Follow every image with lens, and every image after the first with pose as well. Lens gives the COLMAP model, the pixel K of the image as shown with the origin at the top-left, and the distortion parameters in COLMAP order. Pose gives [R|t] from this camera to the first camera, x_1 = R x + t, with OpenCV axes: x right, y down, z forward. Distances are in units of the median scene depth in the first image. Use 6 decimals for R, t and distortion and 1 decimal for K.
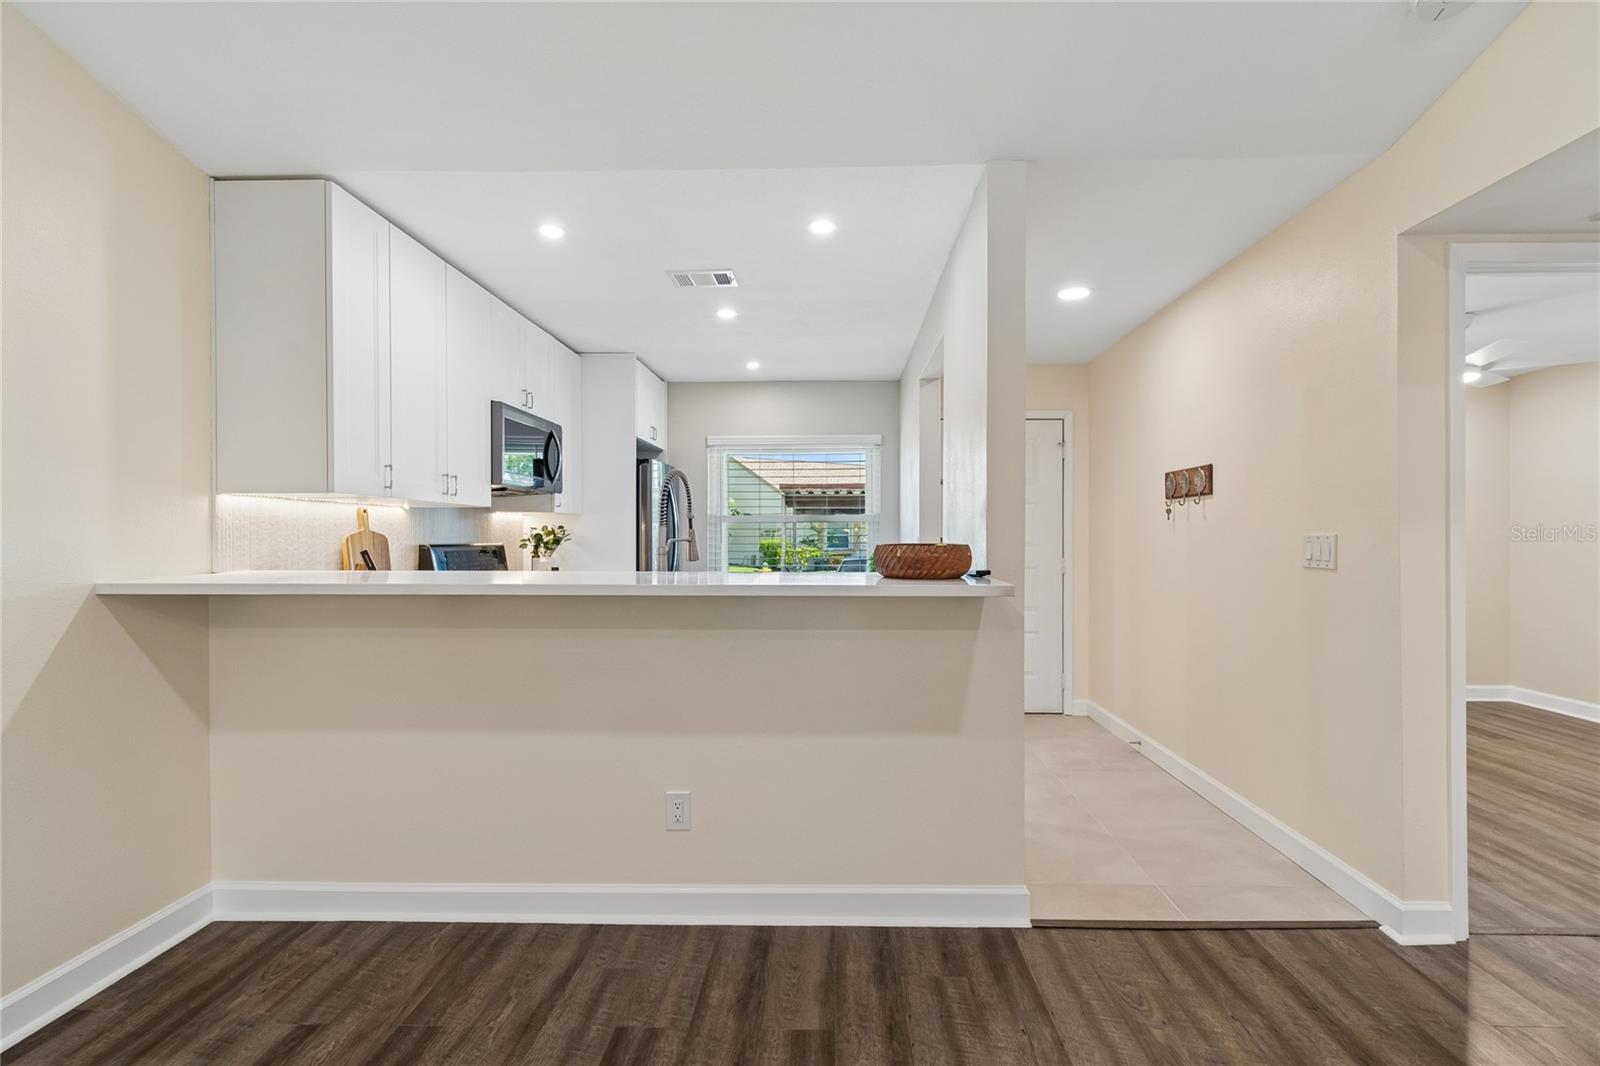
lens RADIAL K [[721.8, 0, 819.3], [0, 721.8, 542.6], [0, 0, 1]] dist [0.001255, 0.000074]
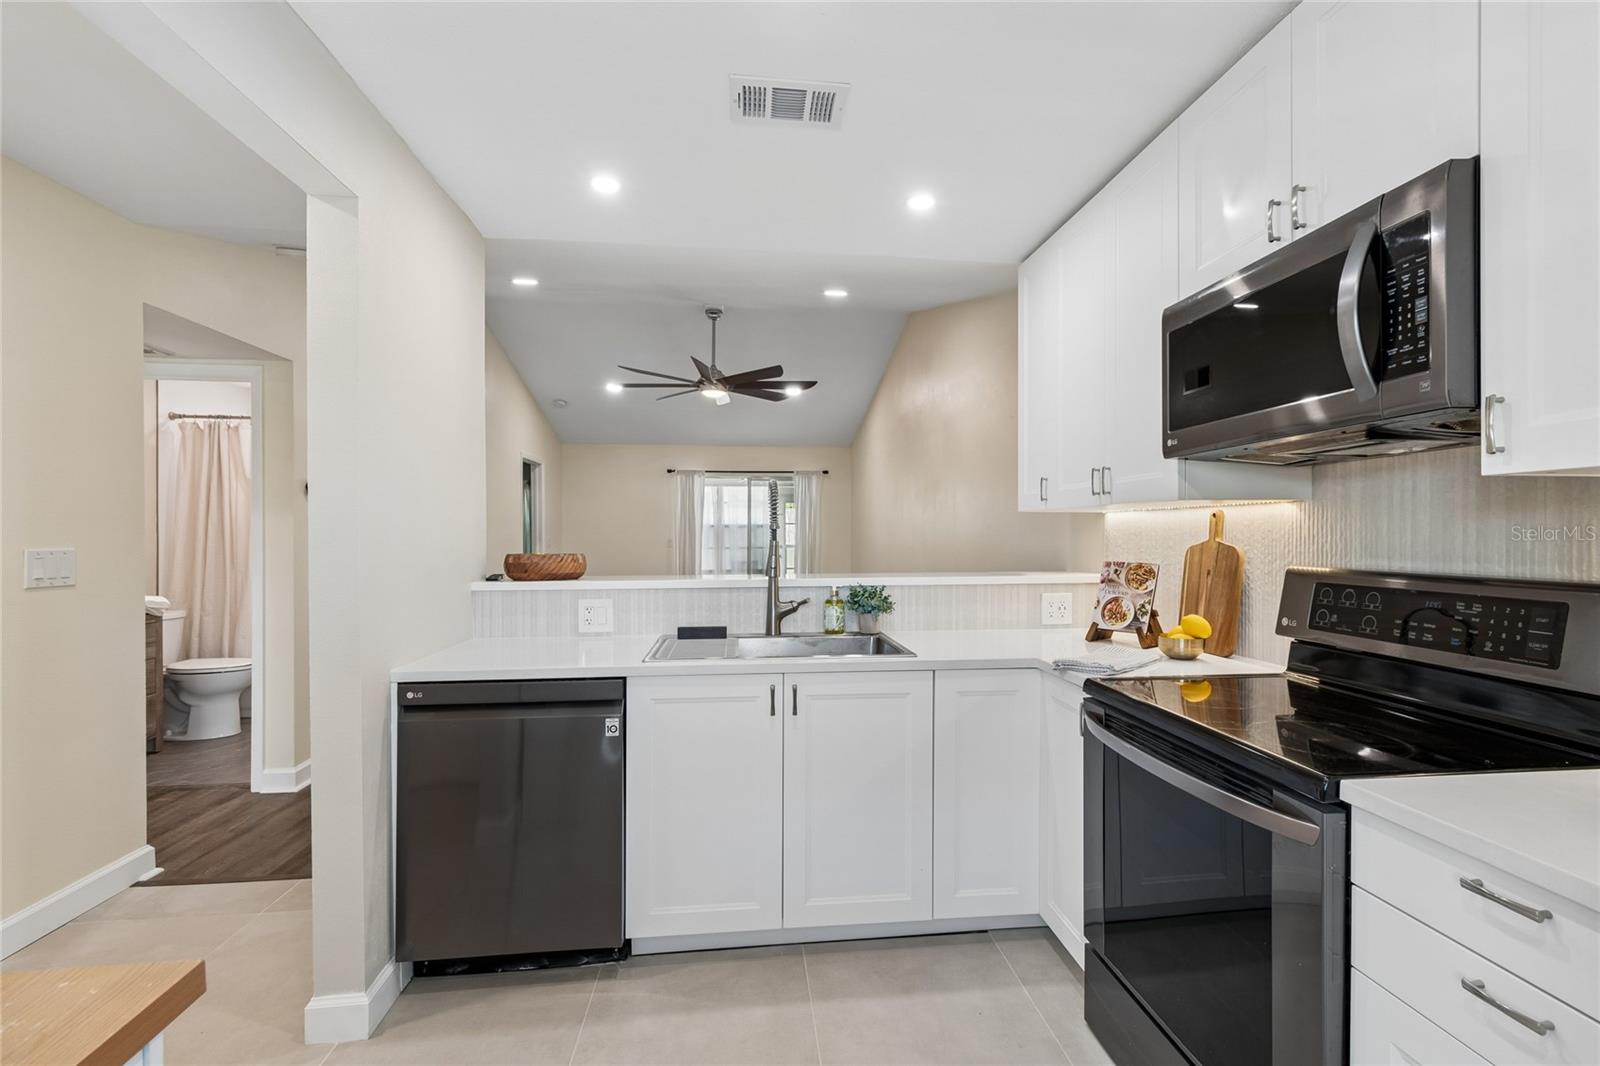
lens RADIAL K [[721.8, 0, 814.2], [0, 721.8, 535.6], [0, 0, 1]] dist [0.001255, 0.000074]
pose [[-0.990943, 0.003729, -0.134232, -0.089895], [0.002272, 0.999937, 0.010999, -0.024843], [0.134265, 0.010595, -0.990889, 1.370468]]
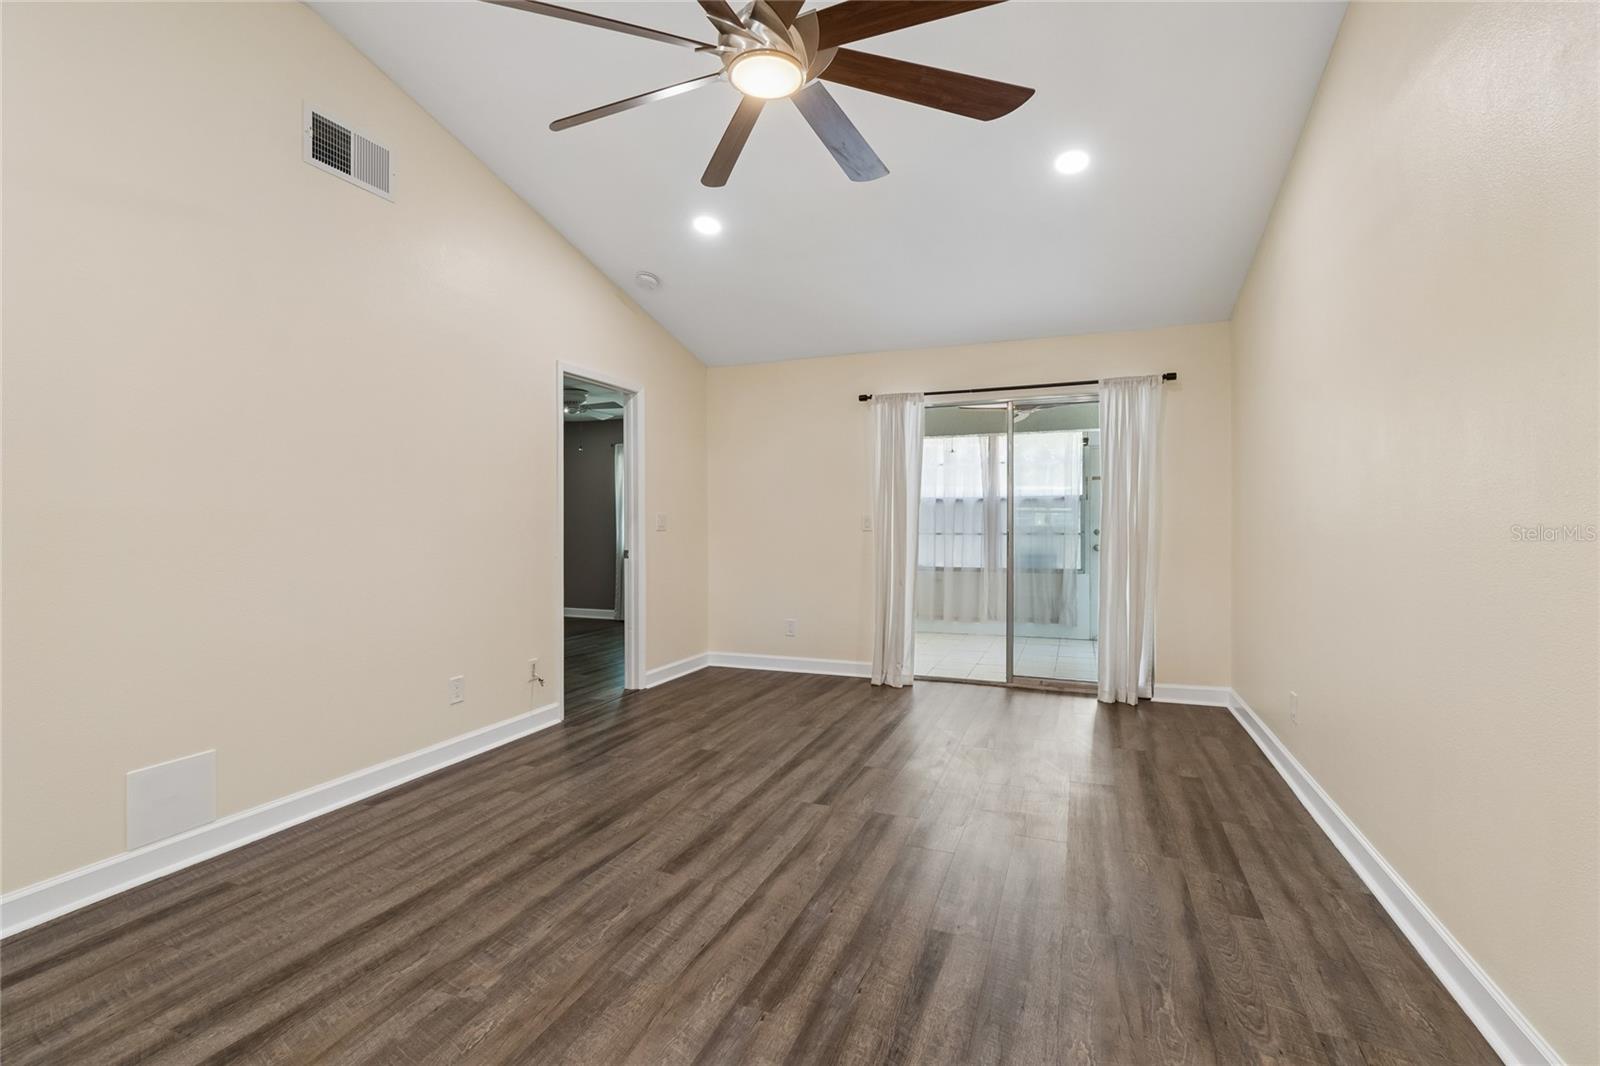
lens RADIAL K [[721.8, 0, 799.5], [0, 721.8, 526.2], [0, 0, 1]] dist [0.001255, 0.000074]
pose [[-0.938410, 0.003317, 0.345508, -0.300506], [0.008688, 0.999864, 0.013999, 0.010089], [-0.345414, 0.016139, -0.938312, 0.240371]]
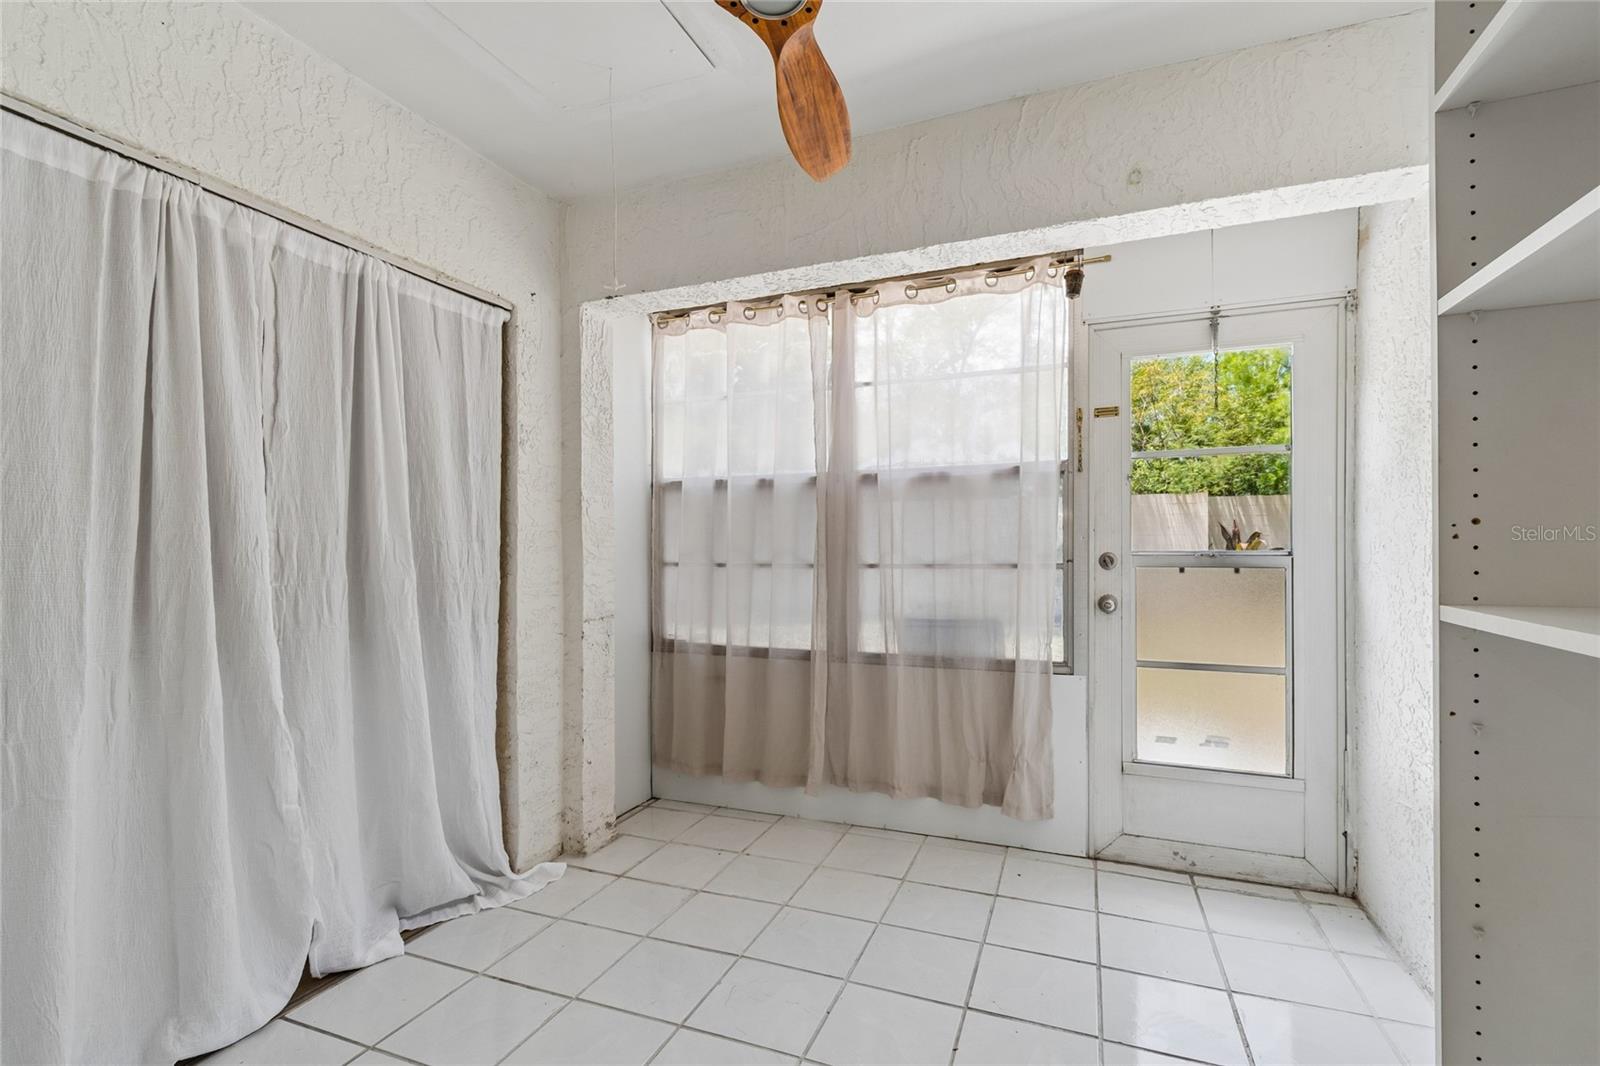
lens RADIAL K [[721.8, 0, 789.2], [0, 721.8, 553.6], [0, 0, 1]] dist [0.001255, 0.000074]
pose [[-0.935979, 0.004668, 0.352024, -0.338634], [0.007235, 0.999956, 0.005975, 0.046704], [-0.351980, 0.008139, -0.935972, -1.113695]]
